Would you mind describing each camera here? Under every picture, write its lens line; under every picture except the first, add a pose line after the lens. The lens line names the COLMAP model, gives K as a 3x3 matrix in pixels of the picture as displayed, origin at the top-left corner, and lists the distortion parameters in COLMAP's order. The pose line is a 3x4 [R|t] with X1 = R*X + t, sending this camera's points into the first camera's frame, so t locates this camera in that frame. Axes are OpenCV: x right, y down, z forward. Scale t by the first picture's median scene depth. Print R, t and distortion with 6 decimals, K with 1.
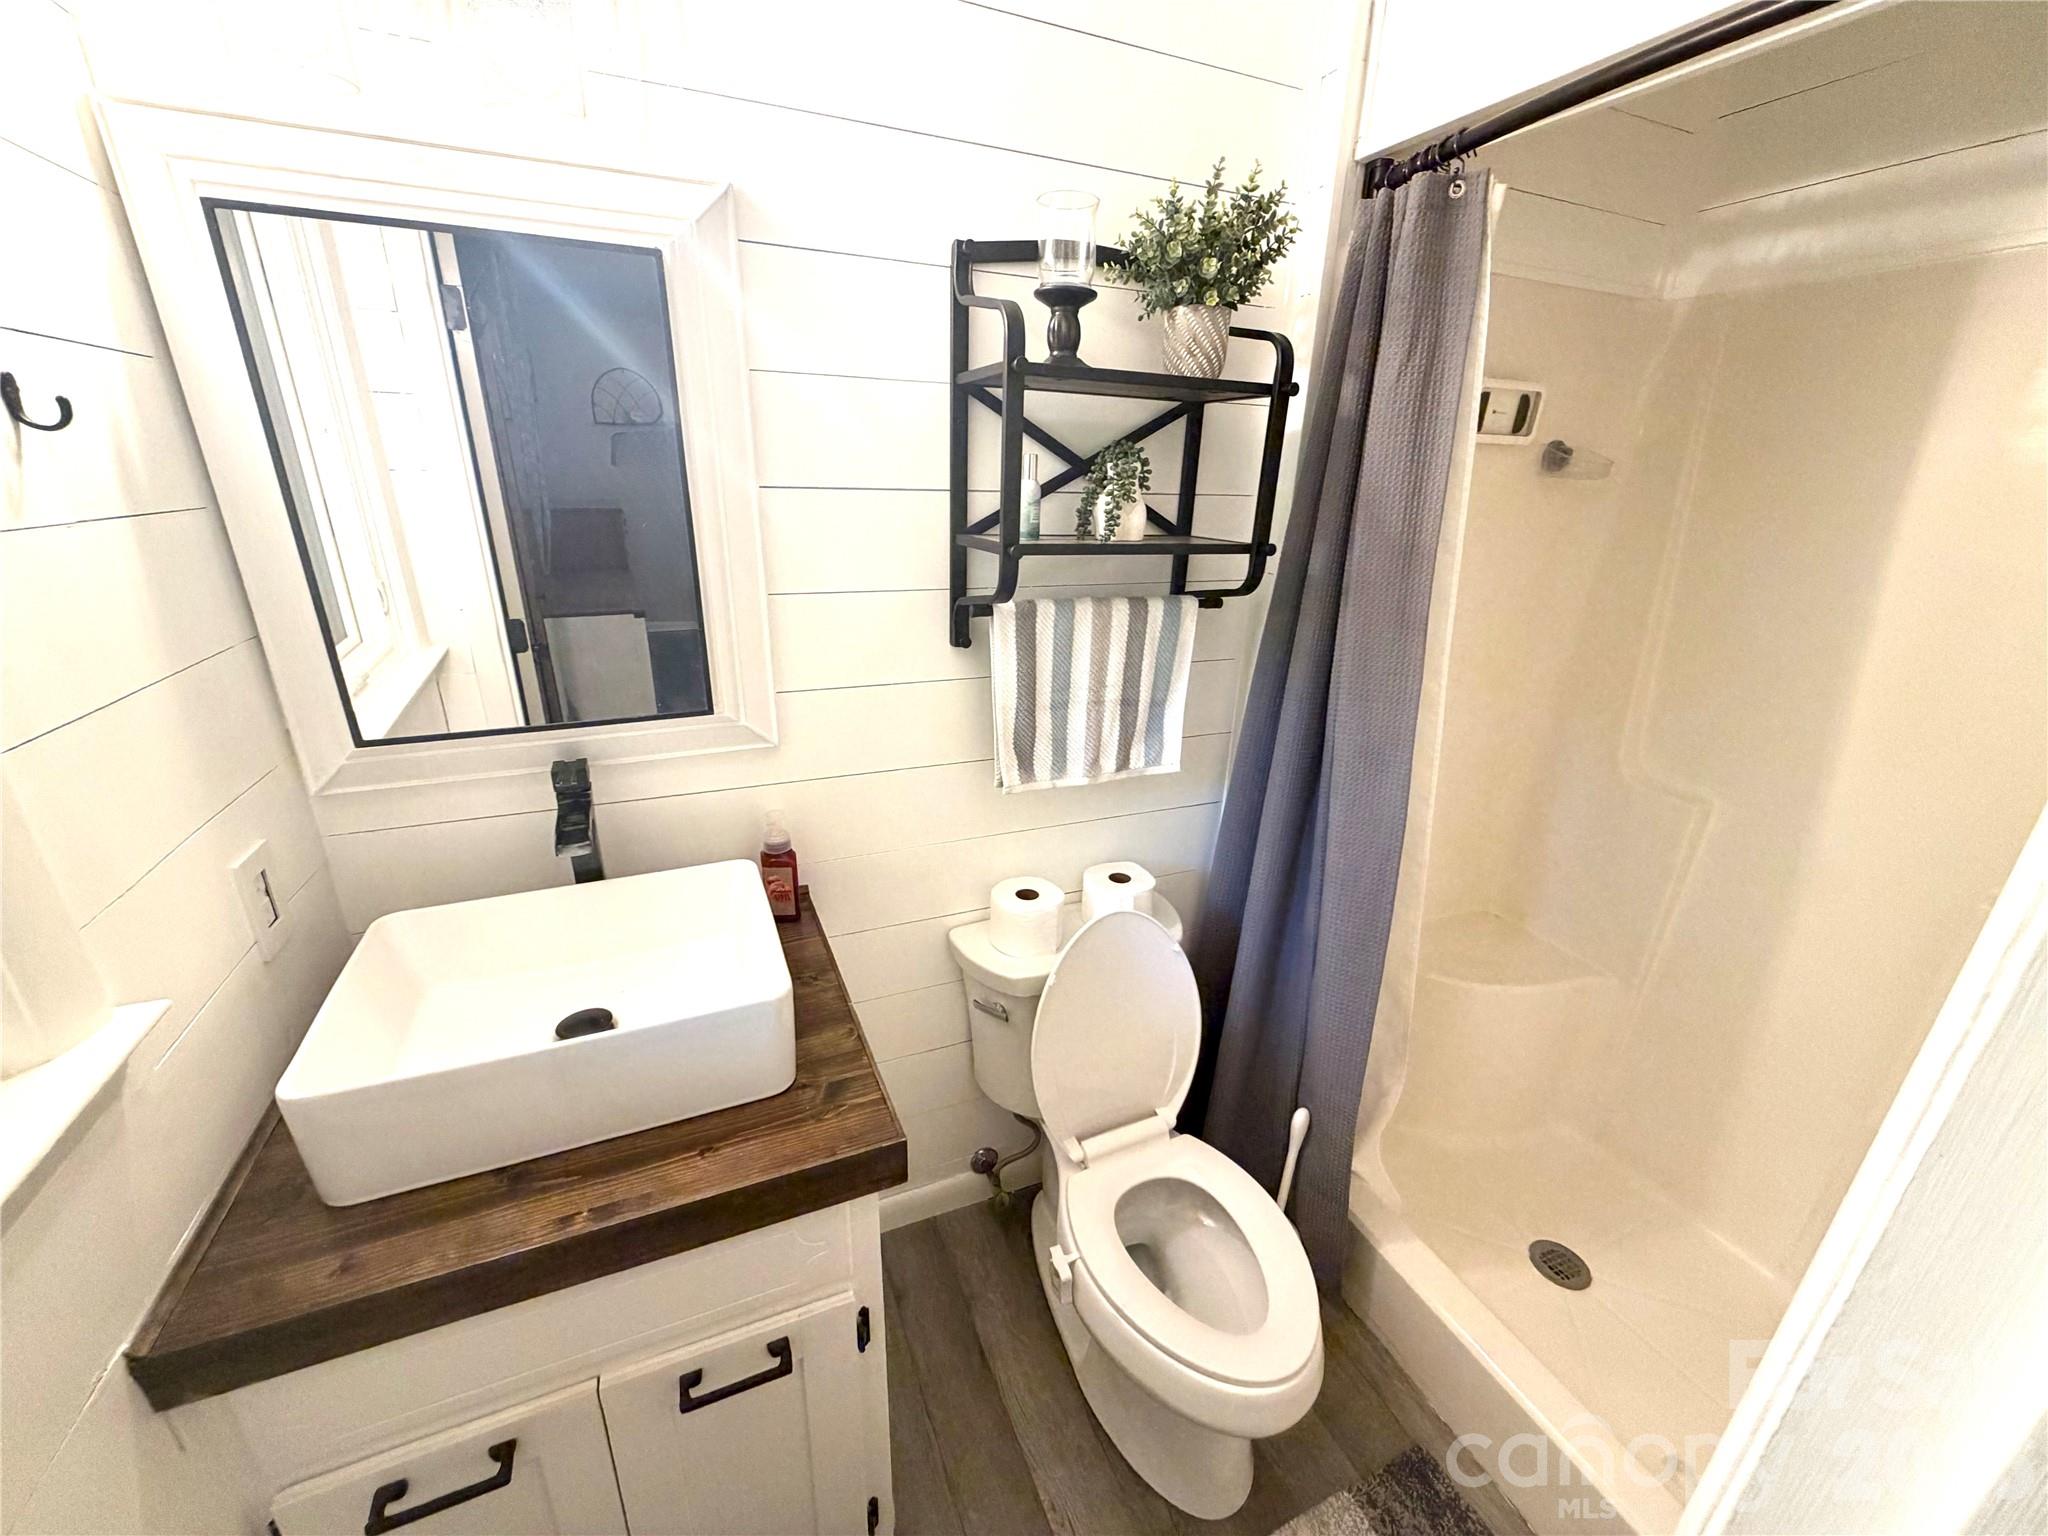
lens RADIAL K [[815.0, 0, 1017.8], [0, 815.0, 773.1], [0, 0, 1]] dist [-0.001296, 0.000168]
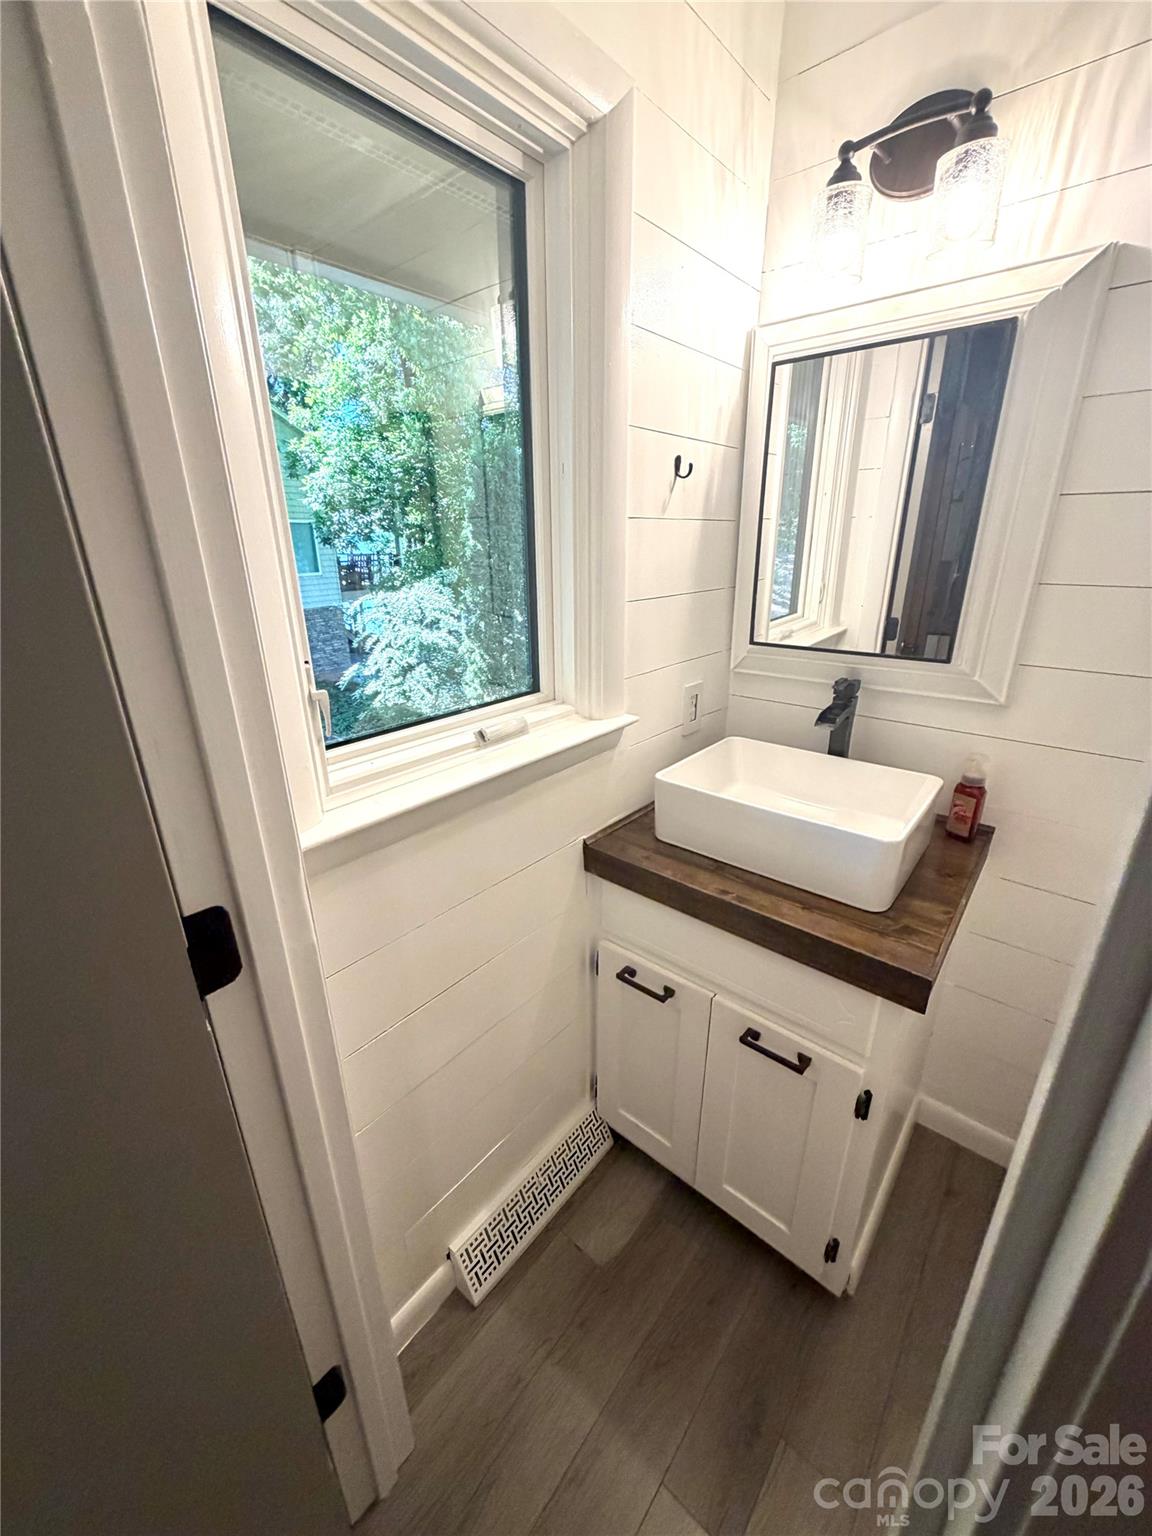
lens RADIAL K [[611.2, 0, 581.9], [0, 611.2, 764.2], [0, 0, 1]] dist [-0.001296, 0.000168]
pose [[0.457477, 0.281342, -0.843541, 0.316251], [-0.295020, 0.942919, 0.154490, 0.135677], [0.838855, 0.178186, 0.514365, -0.023746]]
